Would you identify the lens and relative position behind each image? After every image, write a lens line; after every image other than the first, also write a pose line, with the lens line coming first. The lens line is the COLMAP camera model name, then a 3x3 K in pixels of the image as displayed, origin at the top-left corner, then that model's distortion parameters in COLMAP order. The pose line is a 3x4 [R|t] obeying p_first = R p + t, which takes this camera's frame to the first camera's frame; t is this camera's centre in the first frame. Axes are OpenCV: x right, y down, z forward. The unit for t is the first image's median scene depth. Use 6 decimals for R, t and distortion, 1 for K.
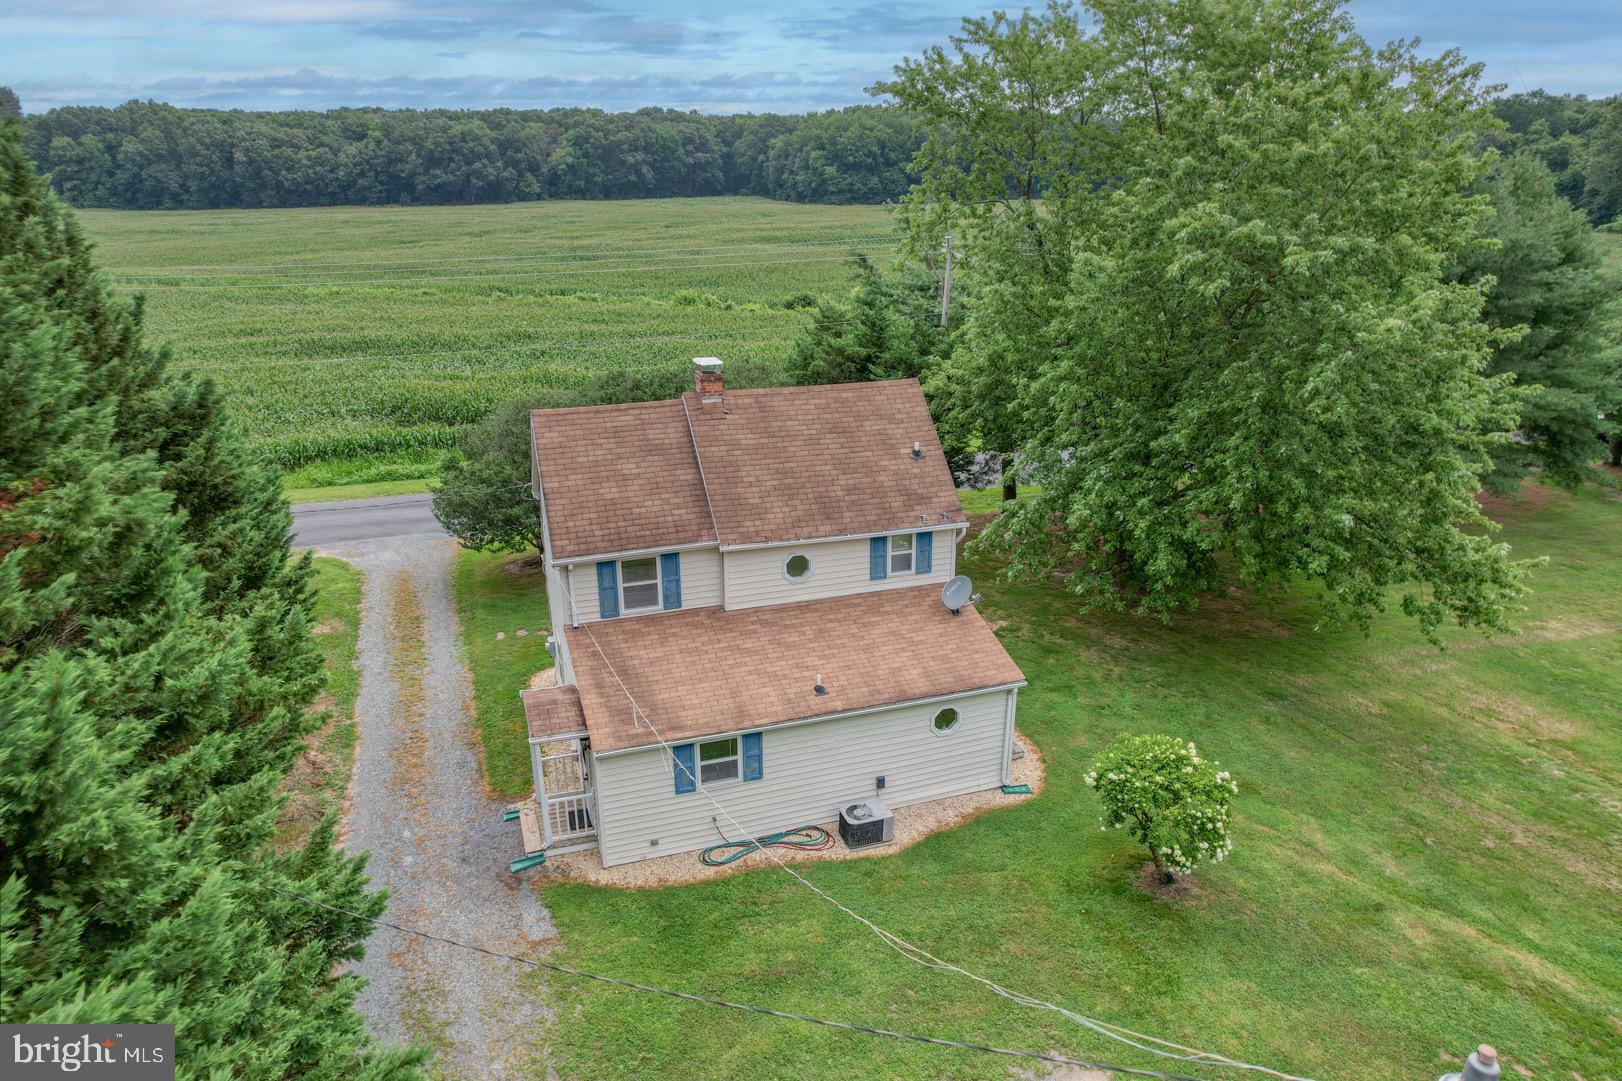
lens RADIAL K [[1039.2, 0, 807.9], [0, 1039.2, 549.9], [0, 0, 1]] dist [-0.083522, 0.076297]
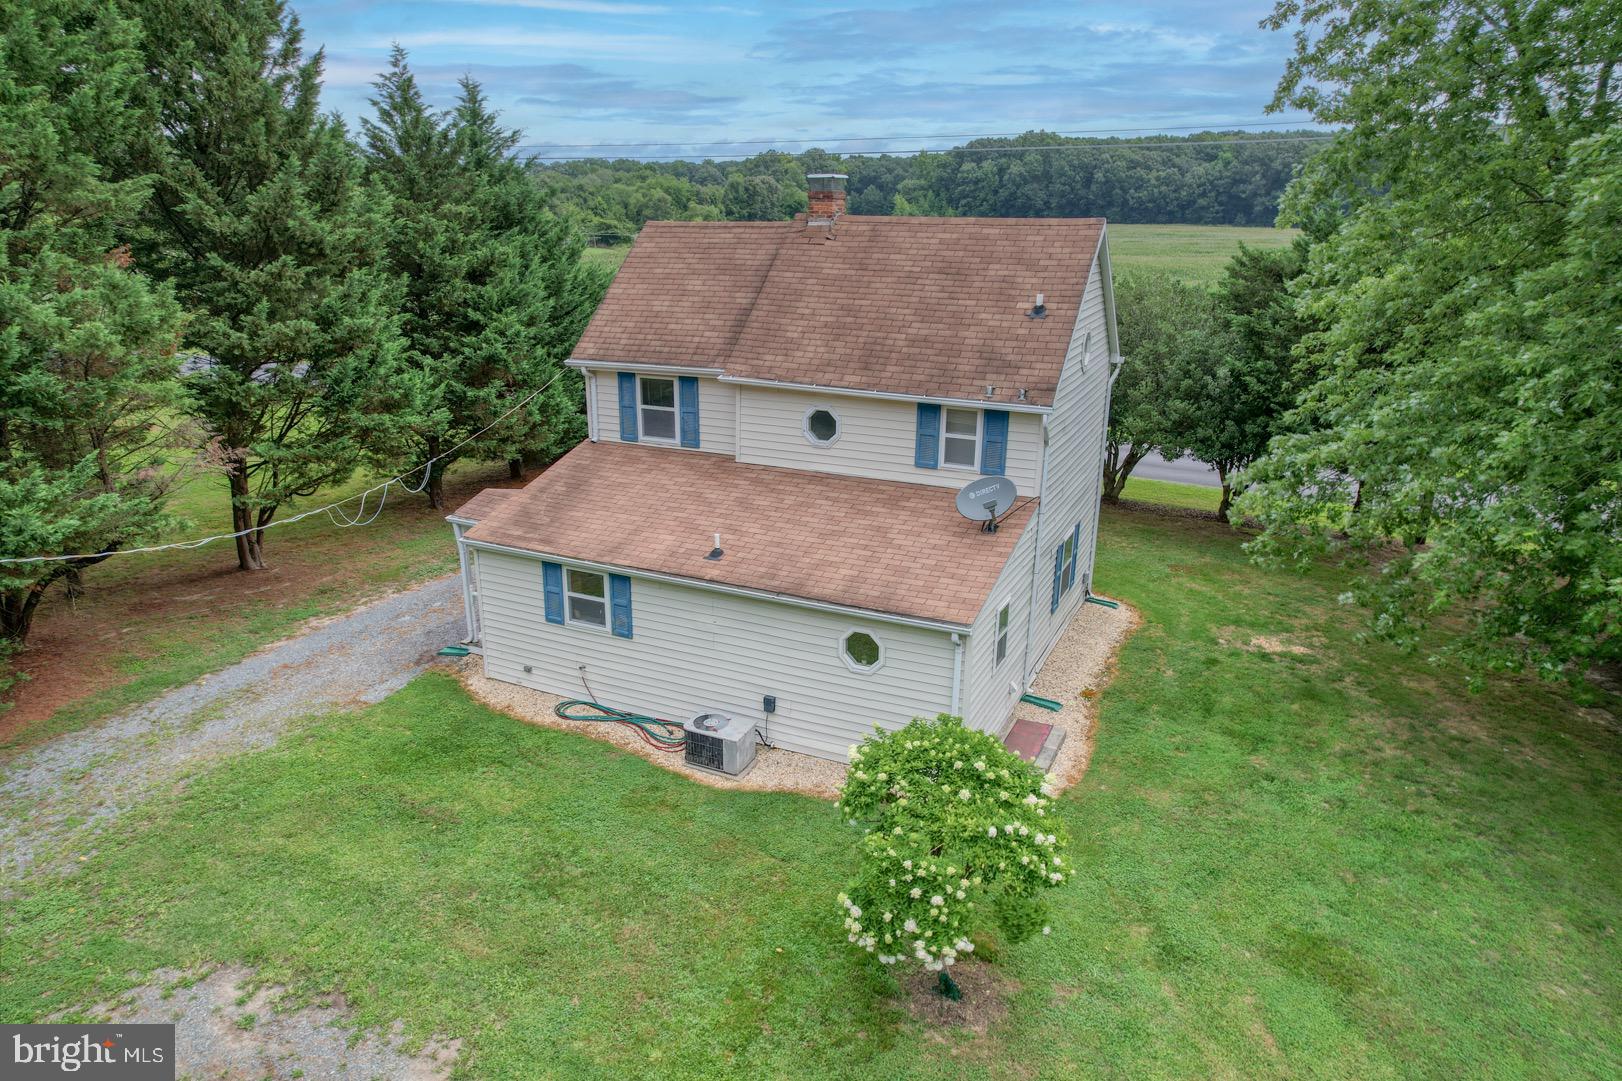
lens RADIAL K [[1037.1, 0, 807.9], [0, 1037.1, 551.4], [0, 0, 1]] dist [-0.090483, 0.082524]
pose [[0.713468, 0.223731, -0.664009, 0.502789], [-0.242180, 0.967988, 0.065935, 0.057153], [0.657505, 0.113767, 0.744812, 0.409686]]
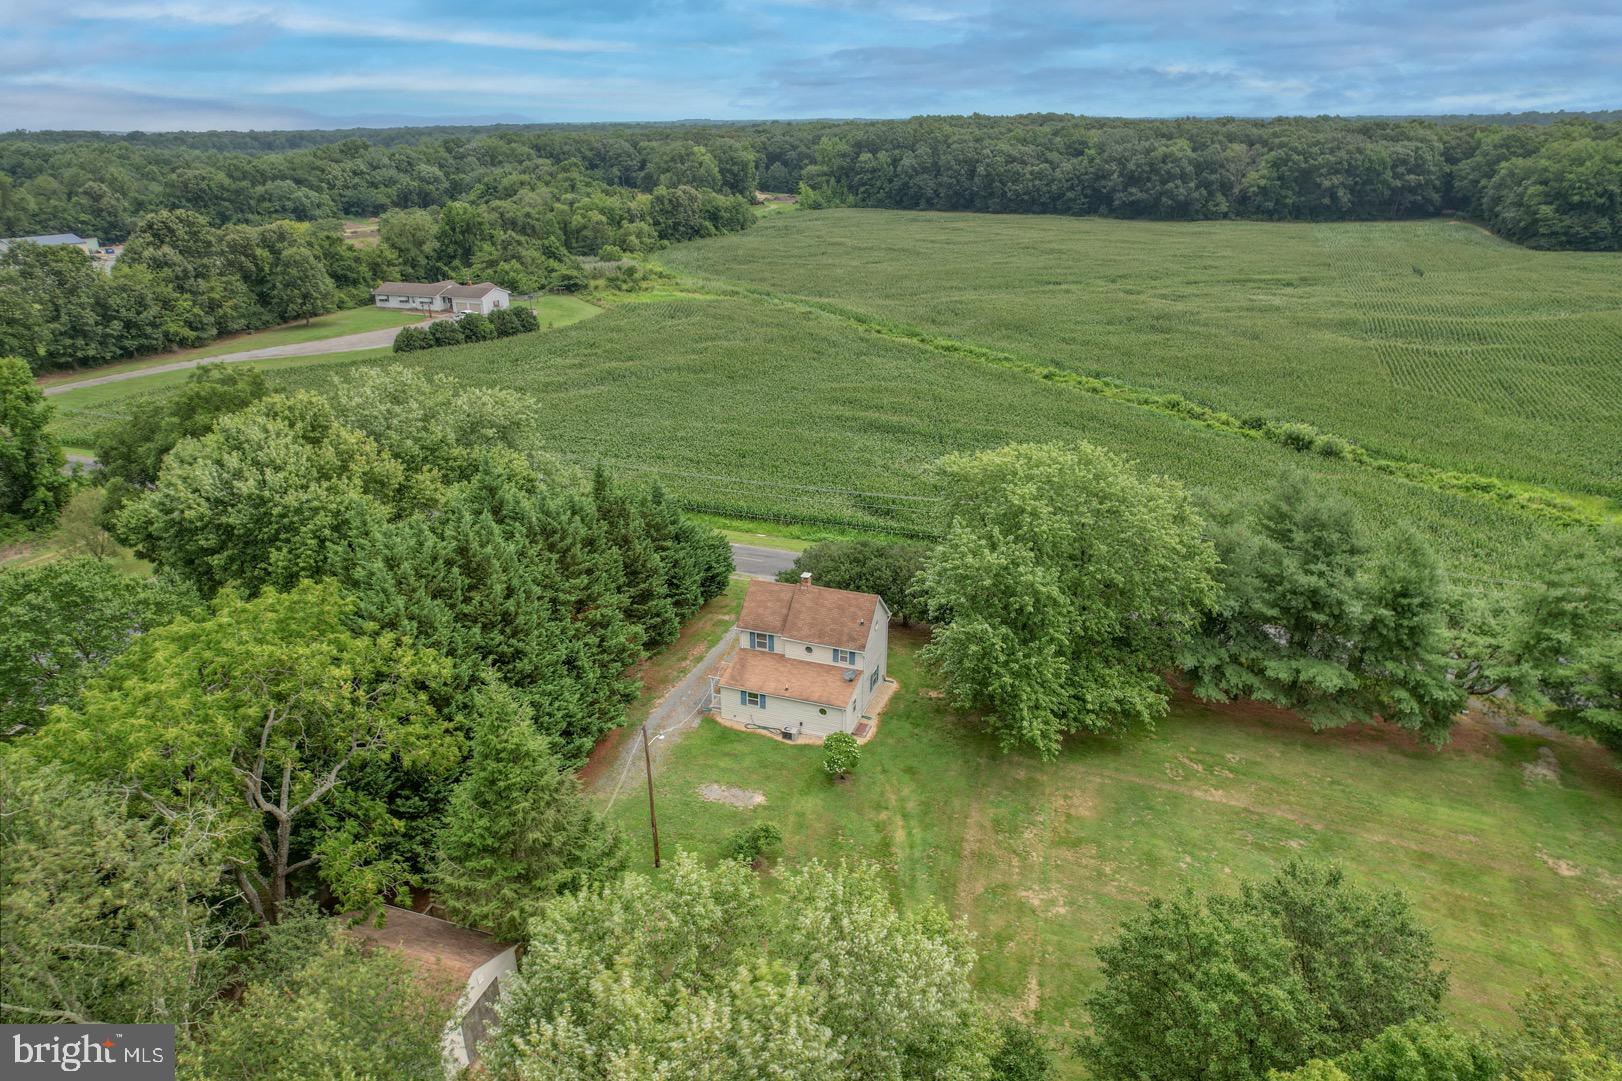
lens RADIAL K [[1037.1, 0, 807.9], [0, 1037.1, 551.4], [0, 0, 1]] dist [-0.090483, 0.082524]
pose [[0.774114, 0.238337, -0.586466, 1.639012], [-0.211608, 0.970552, 0.115113, -0.591678], [0.596632, 0.034990, 0.801752, -1.391927]]
